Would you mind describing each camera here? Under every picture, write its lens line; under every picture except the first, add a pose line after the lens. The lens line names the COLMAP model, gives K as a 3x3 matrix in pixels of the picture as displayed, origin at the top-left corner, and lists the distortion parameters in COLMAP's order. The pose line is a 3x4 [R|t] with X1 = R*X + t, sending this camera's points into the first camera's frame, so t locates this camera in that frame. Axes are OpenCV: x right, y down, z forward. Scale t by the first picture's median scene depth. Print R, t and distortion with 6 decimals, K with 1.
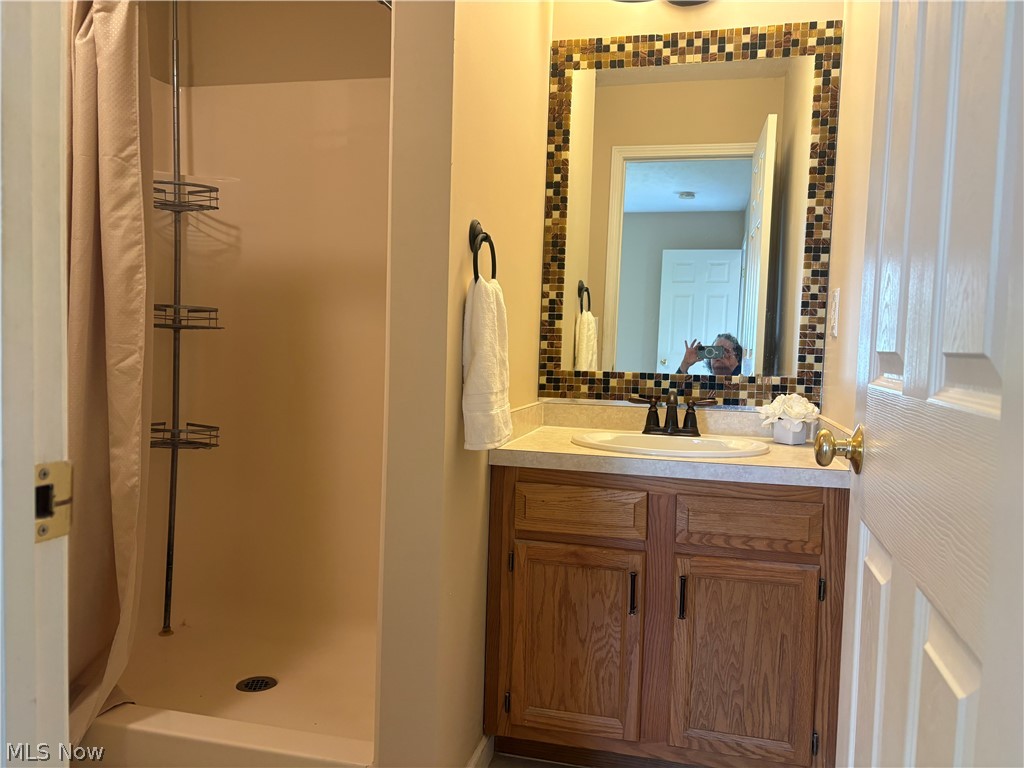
lens RADIAL K [[770.4, 0, 515.6], [0, 770.4, 409.6], [0, 0, 1]] dist [0.027907, -0.005954]
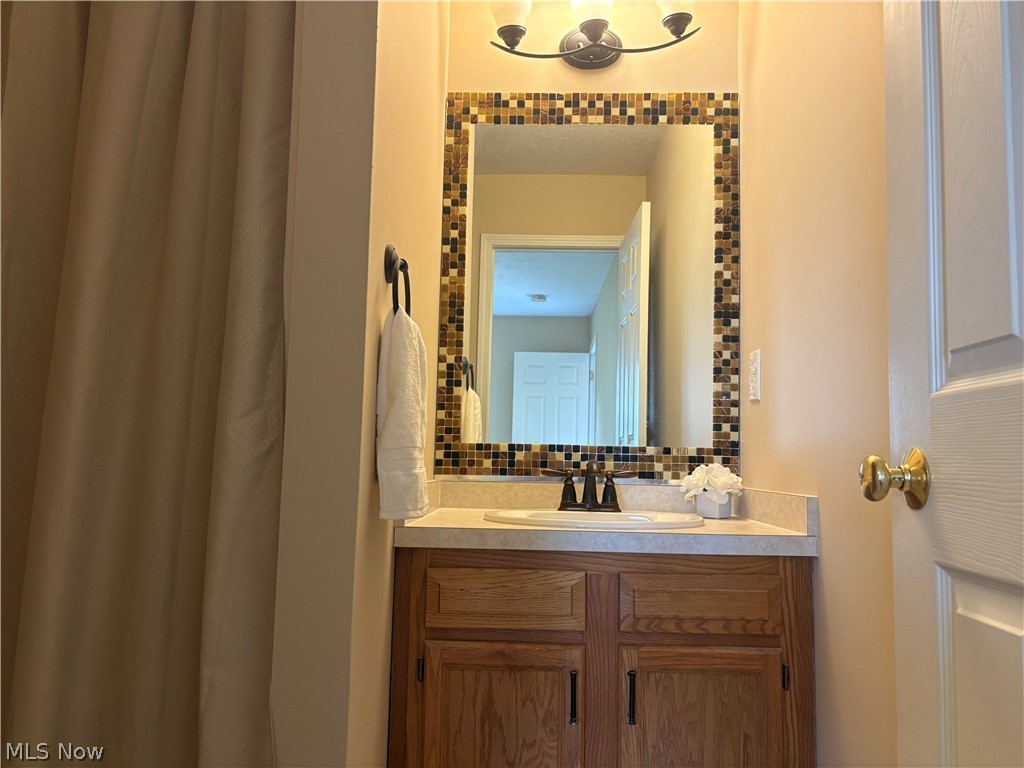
lens RADIAL K [[770.4, 0, 515.6], [0, 770.4, 409.6], [0, 0, 1]] dist [0.027907, -0.005954]
pose [[0.978382, 0.003739, 0.206773, -0.067570], [0.025811, 0.989811, -0.140028, 0.039132], [-0.205190, 0.142338, 0.968317, 0.137186]]
